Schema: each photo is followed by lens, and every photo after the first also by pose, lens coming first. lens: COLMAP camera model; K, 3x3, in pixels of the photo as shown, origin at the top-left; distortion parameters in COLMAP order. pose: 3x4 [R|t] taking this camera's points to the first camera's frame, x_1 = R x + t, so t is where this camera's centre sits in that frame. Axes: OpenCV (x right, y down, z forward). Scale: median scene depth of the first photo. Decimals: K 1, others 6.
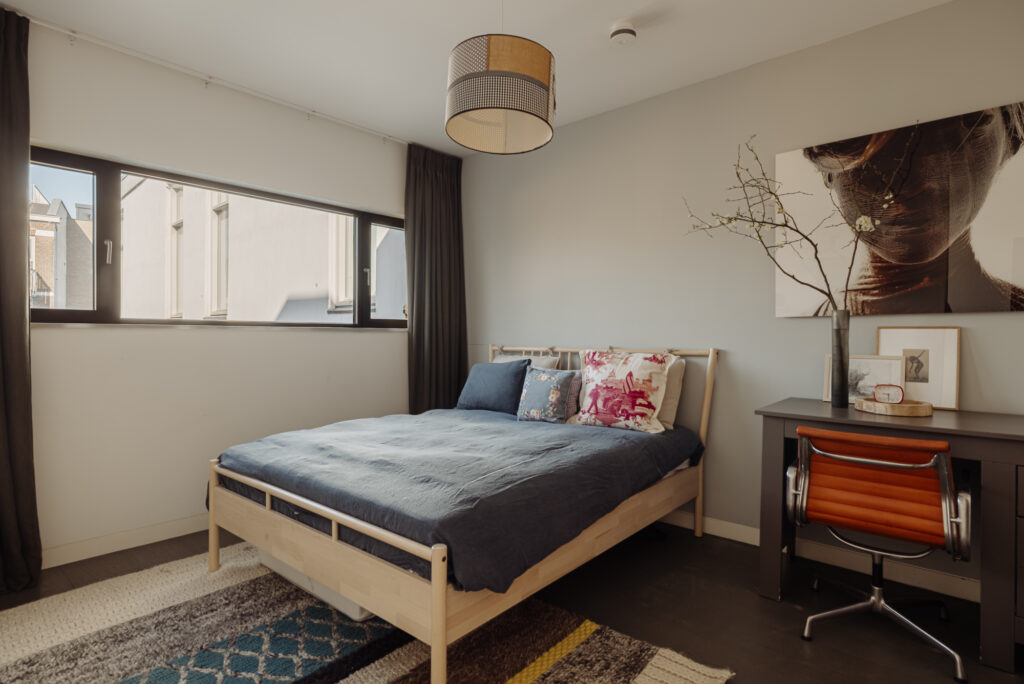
lens RADIAL K [[534.4, 0, 515.3], [0, 534.4, 343.2], [0, 0, 1]] dist [-0.000694, -0.002961]
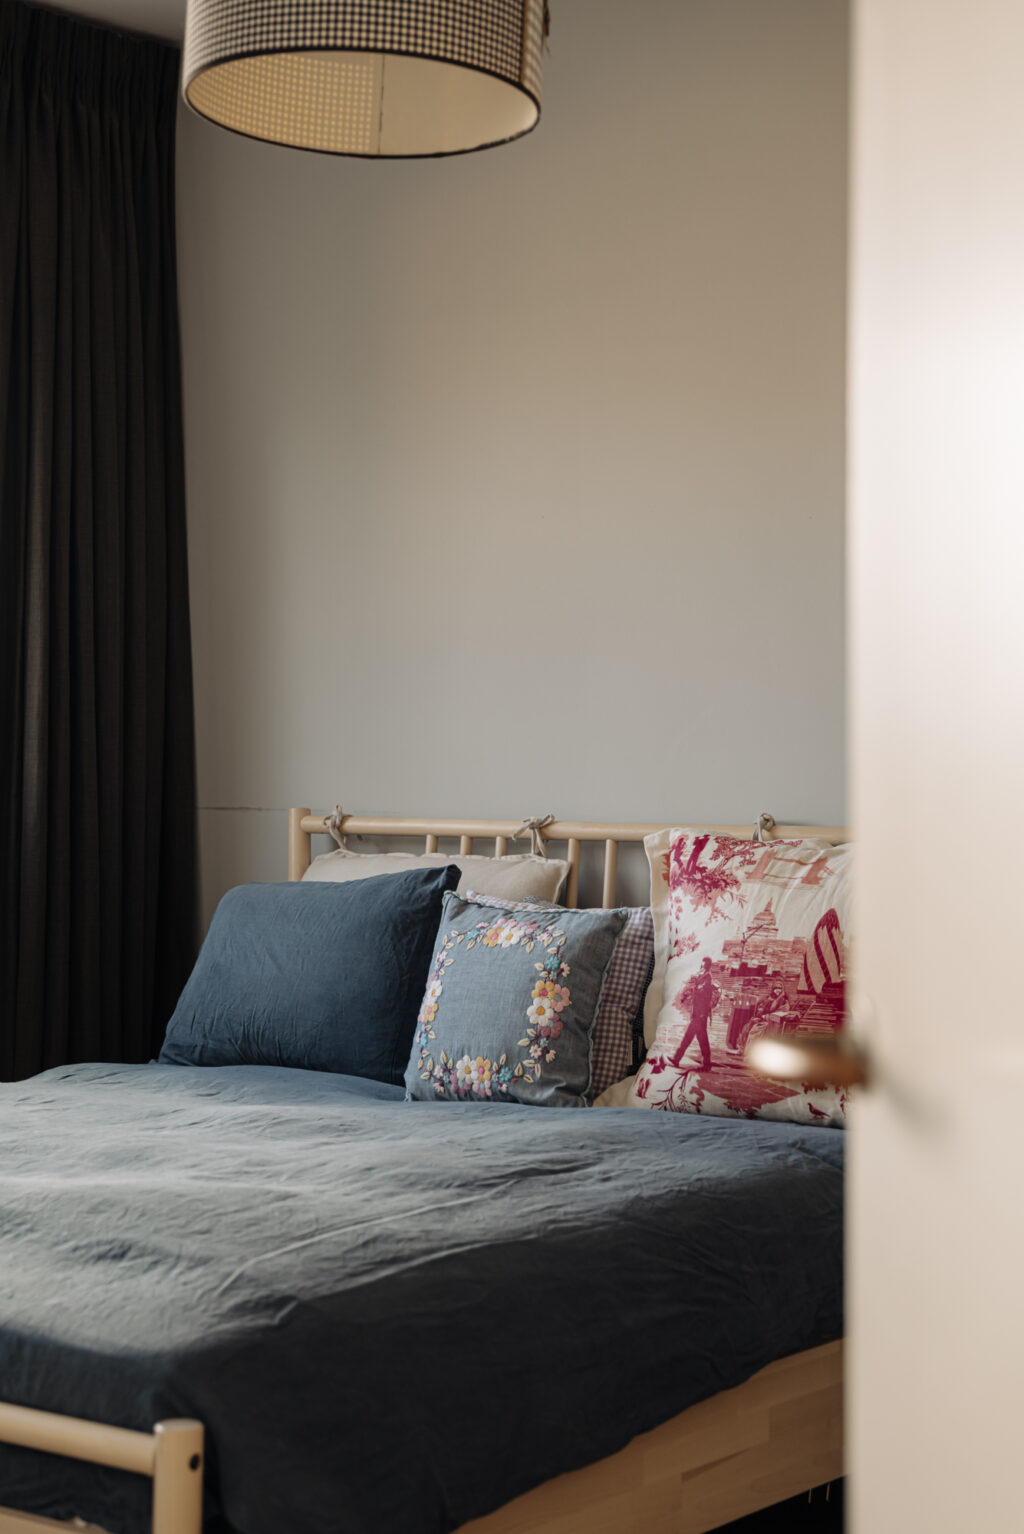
lens RADIAL K [[2793.2, 0, 512.4], [0, 2793.2, 767.2], [0, 0, 1]] dist [-0.013076, 0.000000]
pose [[0.998626, 0.006076, 0.052053, -0.024091], [-0.005268, 0.999864, -0.015640, 0.005667], [-0.052141, 0.015345, 0.998522, -0.547173]]
